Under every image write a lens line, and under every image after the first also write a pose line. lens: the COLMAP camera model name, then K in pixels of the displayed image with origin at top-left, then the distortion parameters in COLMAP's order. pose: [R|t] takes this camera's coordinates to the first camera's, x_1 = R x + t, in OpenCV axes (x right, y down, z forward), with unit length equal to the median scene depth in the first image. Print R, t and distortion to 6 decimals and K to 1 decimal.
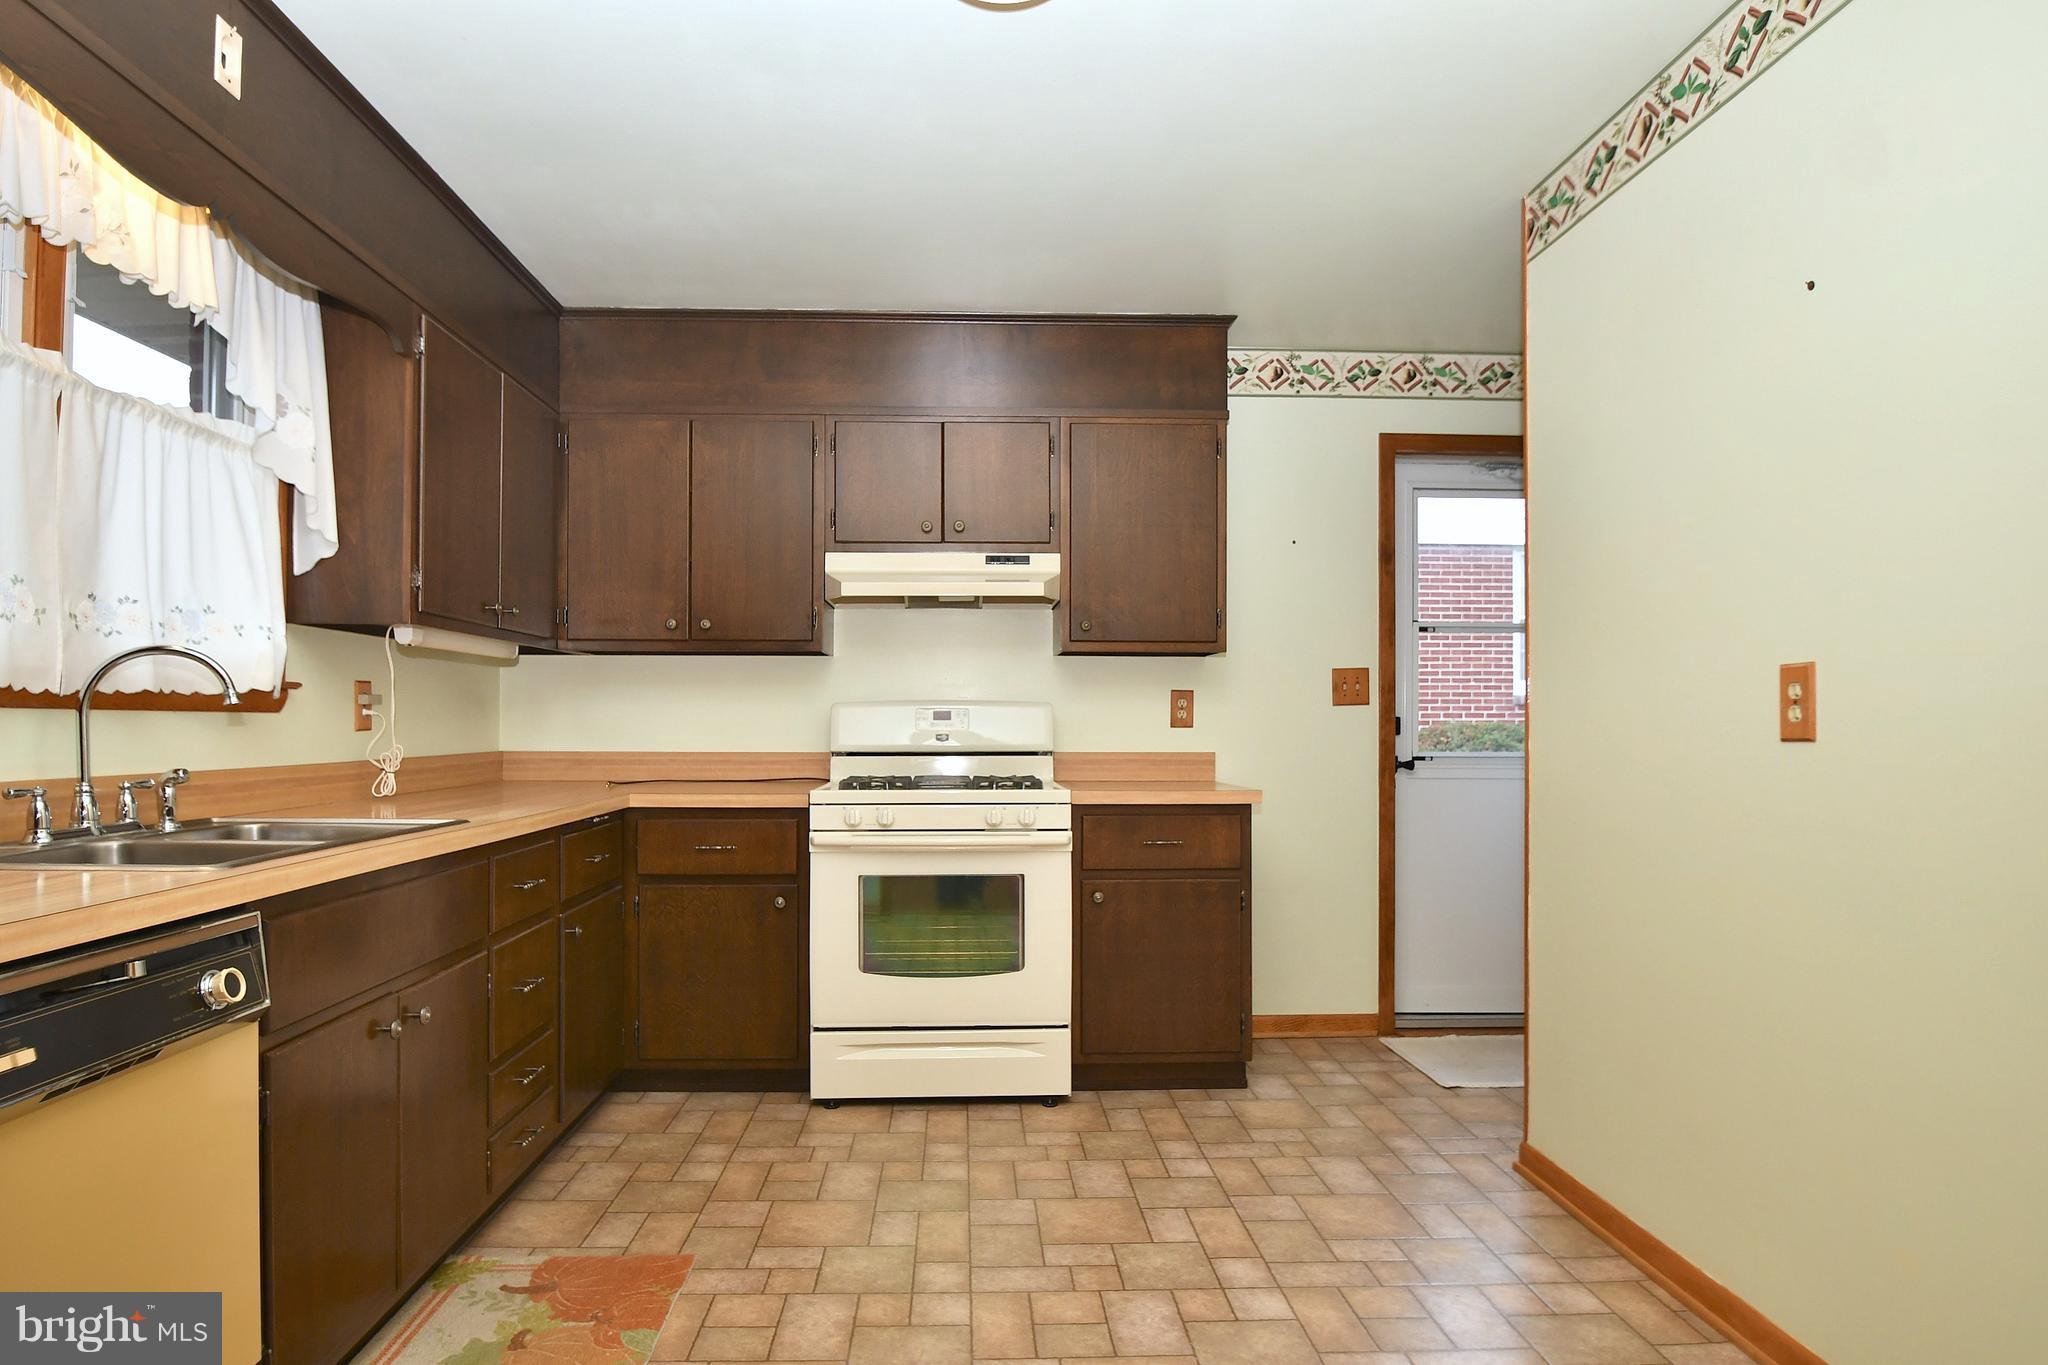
lens RADIAL K [[1135.5, 0, 1012.7], [0, 1135.5, 721.0], [0, 0, 1]] dist [-0.024599, -0.000340]
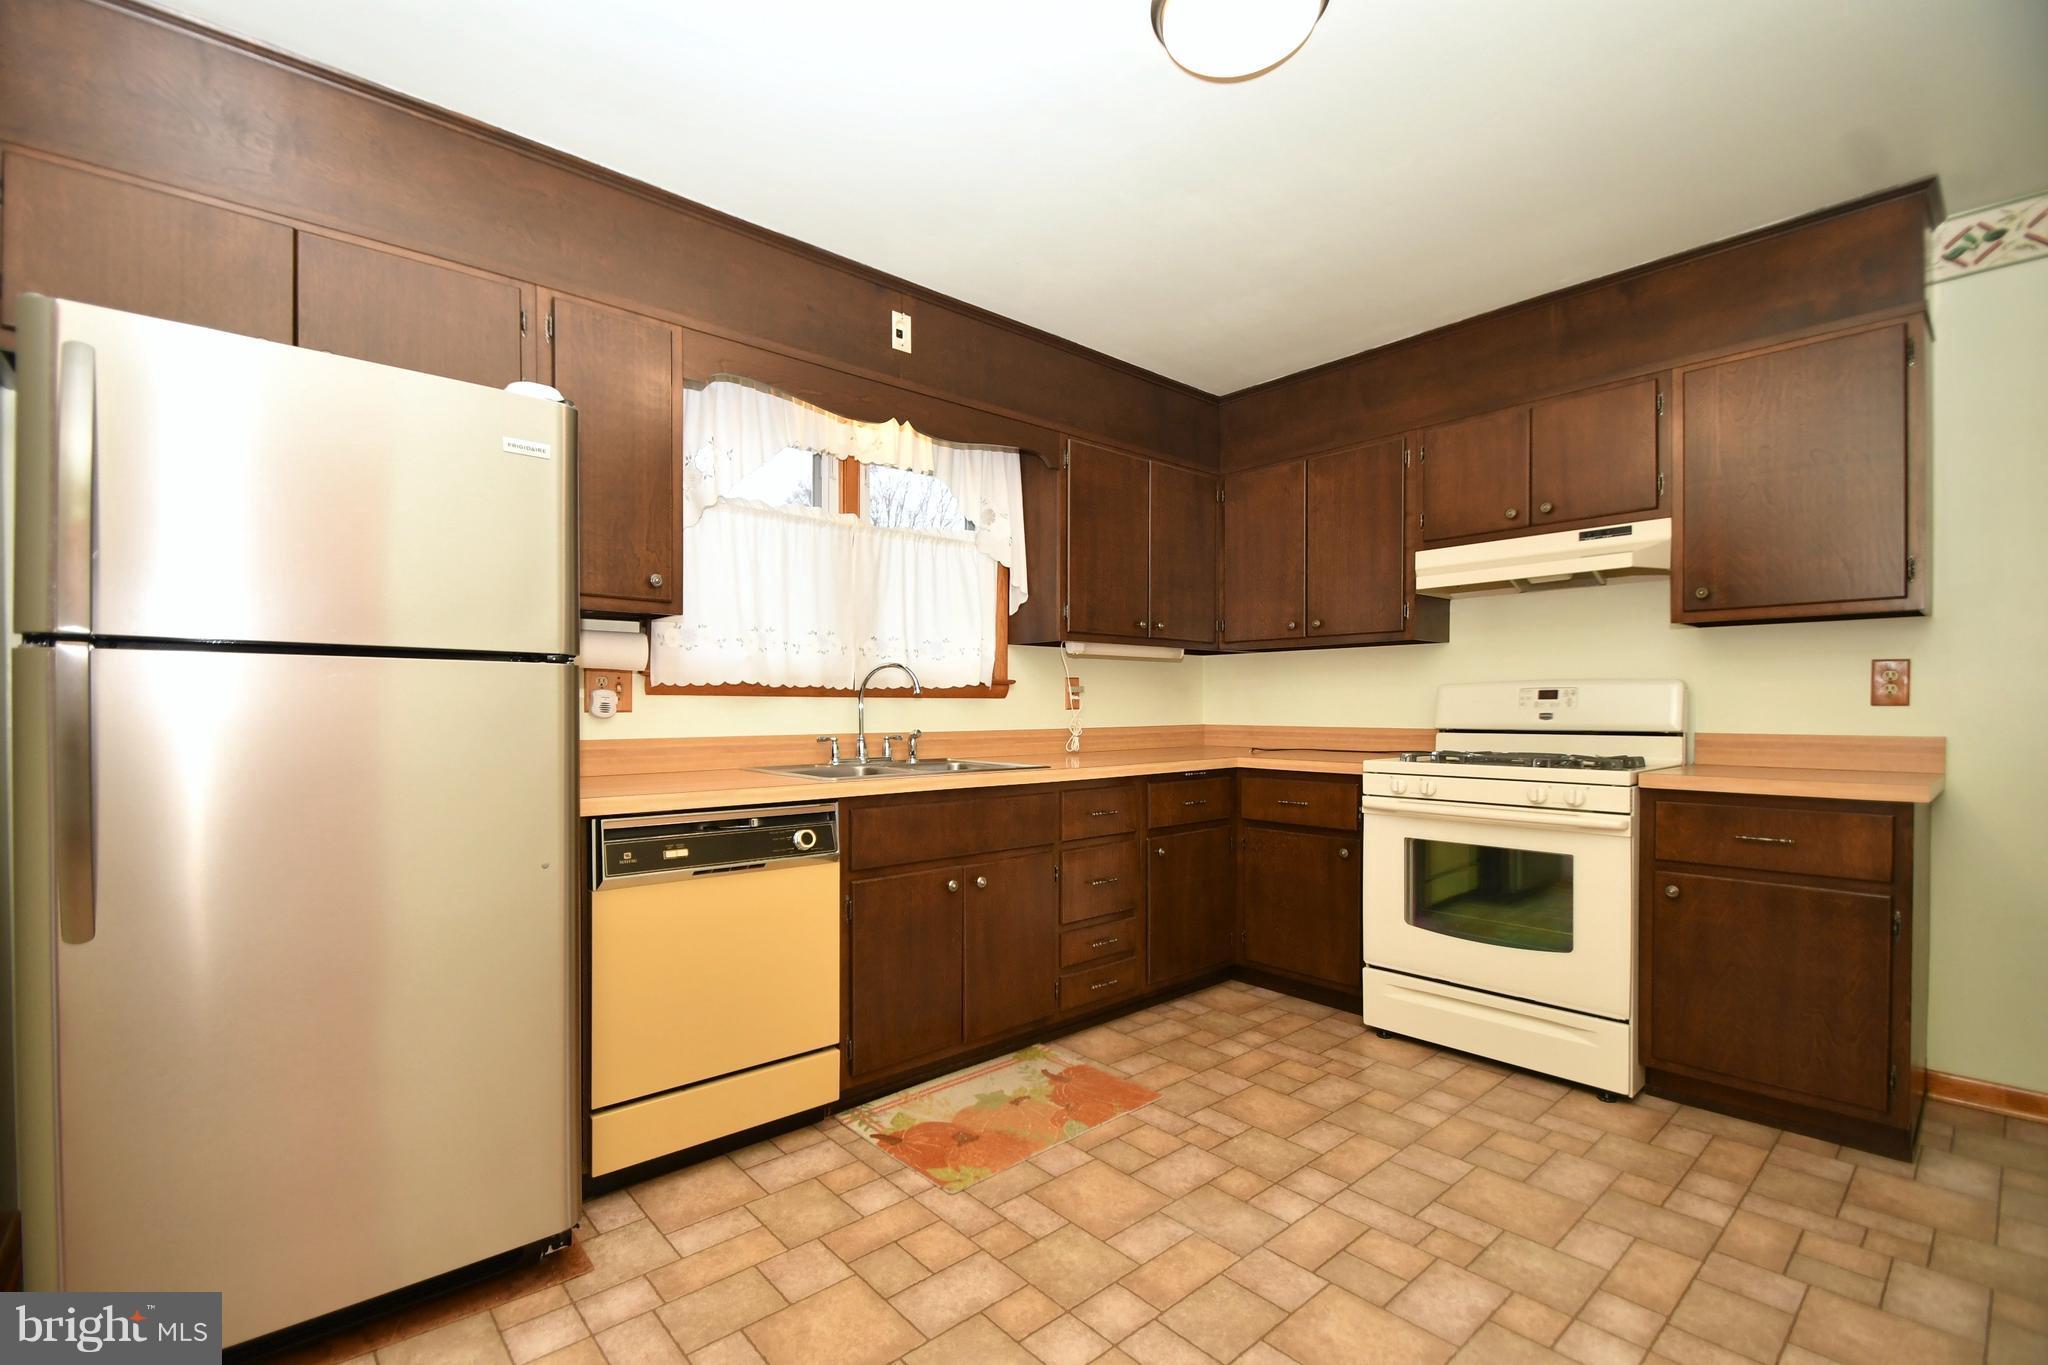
lens RADIAL K [[898.4, 0, 998.3], [0, 898.4, 718.8], [0, 0, 1]] dist [0.005097, -0.012946]
pose [[0.615673, 0.007119, -0.787970, 0.319571], [0.005118, 0.999902, 0.013033, 0.004329], [0.787985, -0.012057, 0.615576, 0.133428]]
